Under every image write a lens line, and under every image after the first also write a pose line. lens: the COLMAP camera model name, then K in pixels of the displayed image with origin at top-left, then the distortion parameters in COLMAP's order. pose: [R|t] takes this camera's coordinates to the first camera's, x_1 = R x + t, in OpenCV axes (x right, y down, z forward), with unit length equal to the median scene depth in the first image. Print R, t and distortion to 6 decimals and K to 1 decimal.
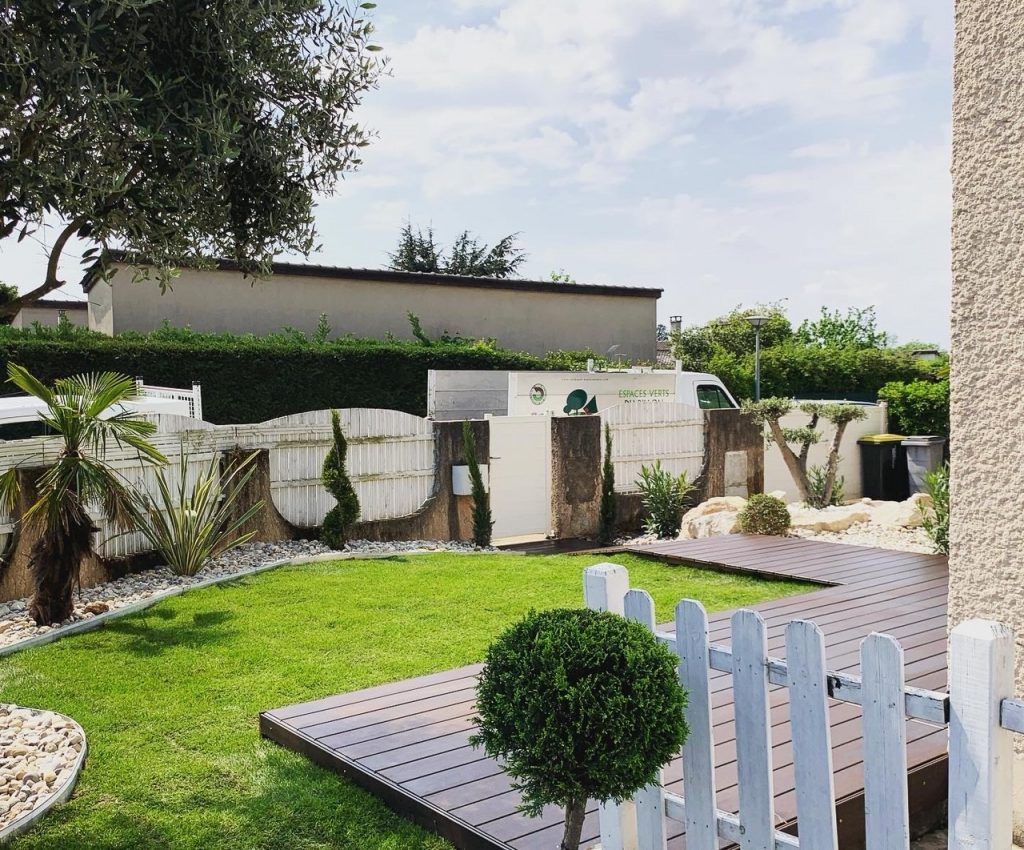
lens RADIAL K [[1039.3, 0, 512.0], [0, 1039.3, 425.0], [0, 0, 1]] dist [0.141036, -0.406592]
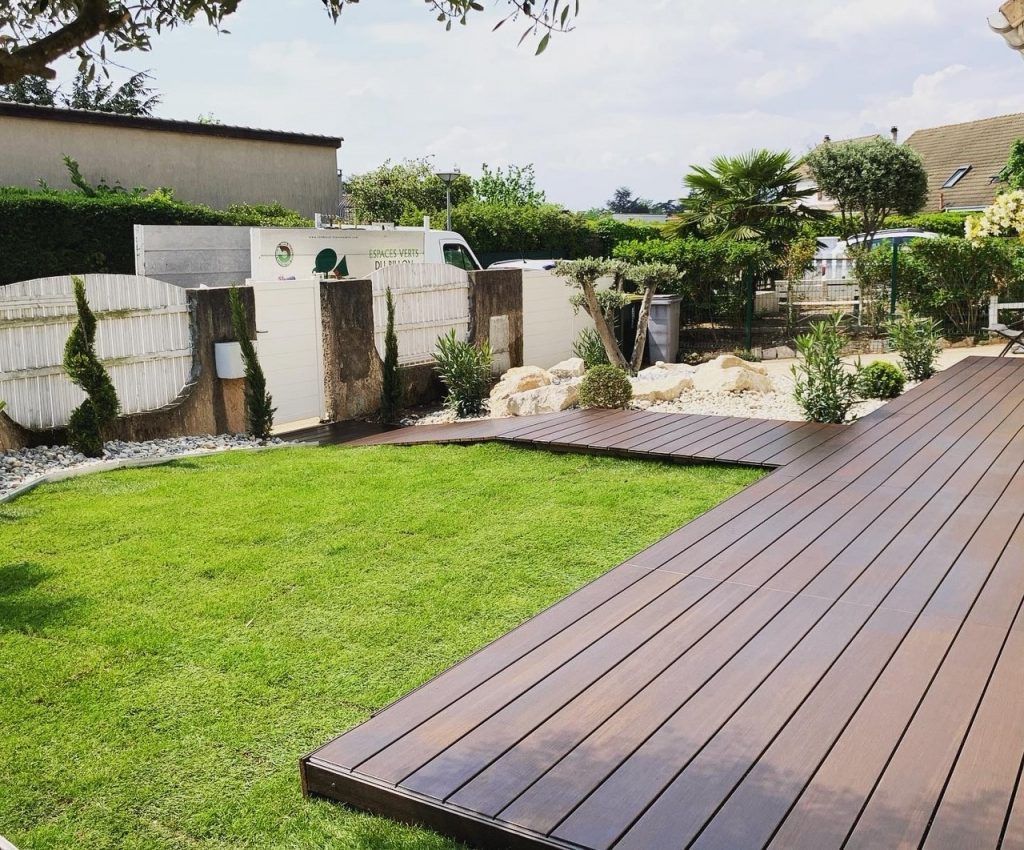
lens RADIAL K [[1039.3, 0, 512.0], [0, 1039.3, 425.0], [0, 0, 1]] dist [0.141036, -0.406592]
pose [[0.939835, -0.061288, 0.336085, -0.108387], [0.016163, 0.990652, 0.135455, -0.004800], [-0.341245, -0.121874, 0.932040, 0.128123]]
